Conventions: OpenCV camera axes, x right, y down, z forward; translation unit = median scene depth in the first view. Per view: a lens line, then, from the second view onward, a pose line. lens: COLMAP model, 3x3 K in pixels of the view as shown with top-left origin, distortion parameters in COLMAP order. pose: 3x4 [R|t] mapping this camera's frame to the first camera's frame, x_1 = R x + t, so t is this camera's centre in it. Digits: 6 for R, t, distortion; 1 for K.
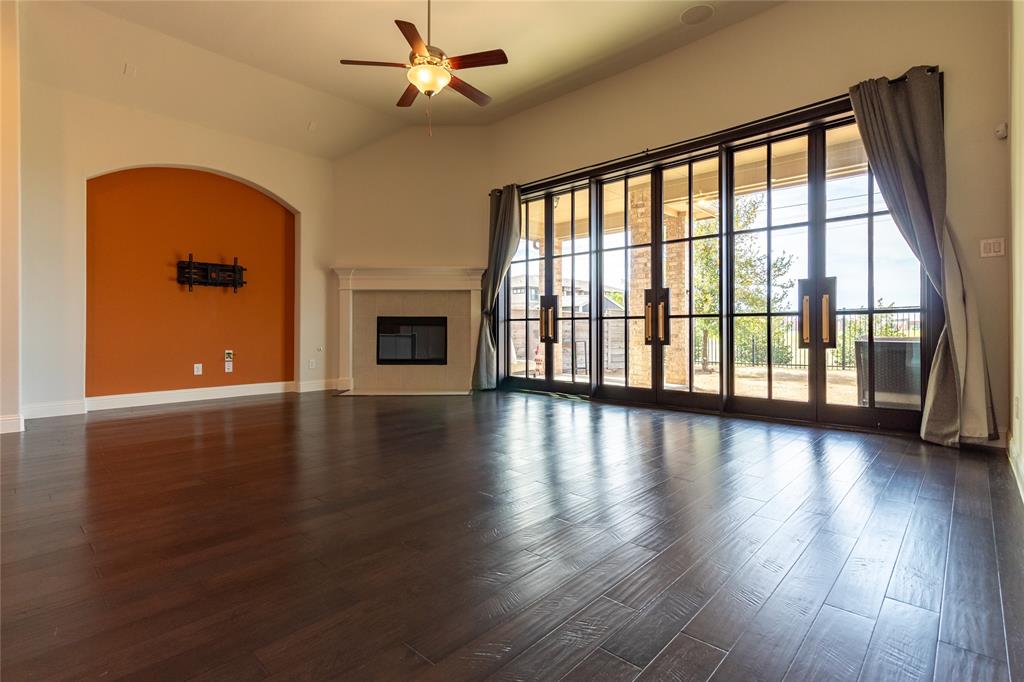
lens RADIAL K [[496.2, 0, 507.4], [0, 496.2, 336.1], [0, 0, 1]] dist [0.000227, 0.000014]
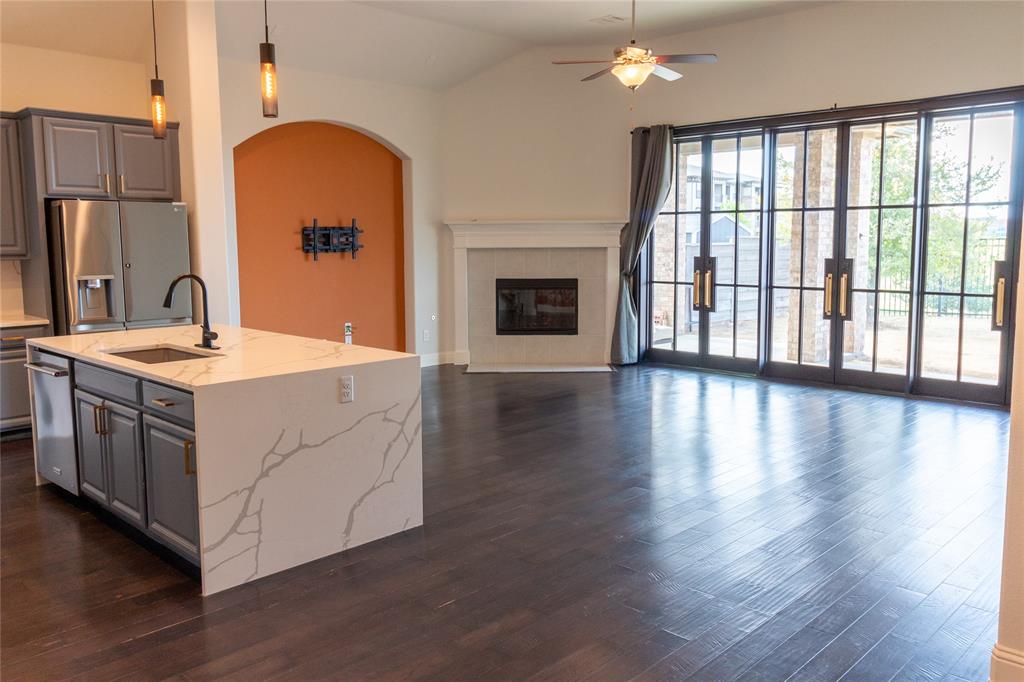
lens RADIAL K [[777.5, 0, 514.5], [0, 777.5, 343.7], [0, 0, 1]] dist [-0.008437, -0.006920]
pose [[0.999225, -0.002426, -0.039292, -0.199184], [0.006786, 0.993773, 0.111220, -0.086129], [0.038777, -0.111401, 0.993019, -0.378544]]
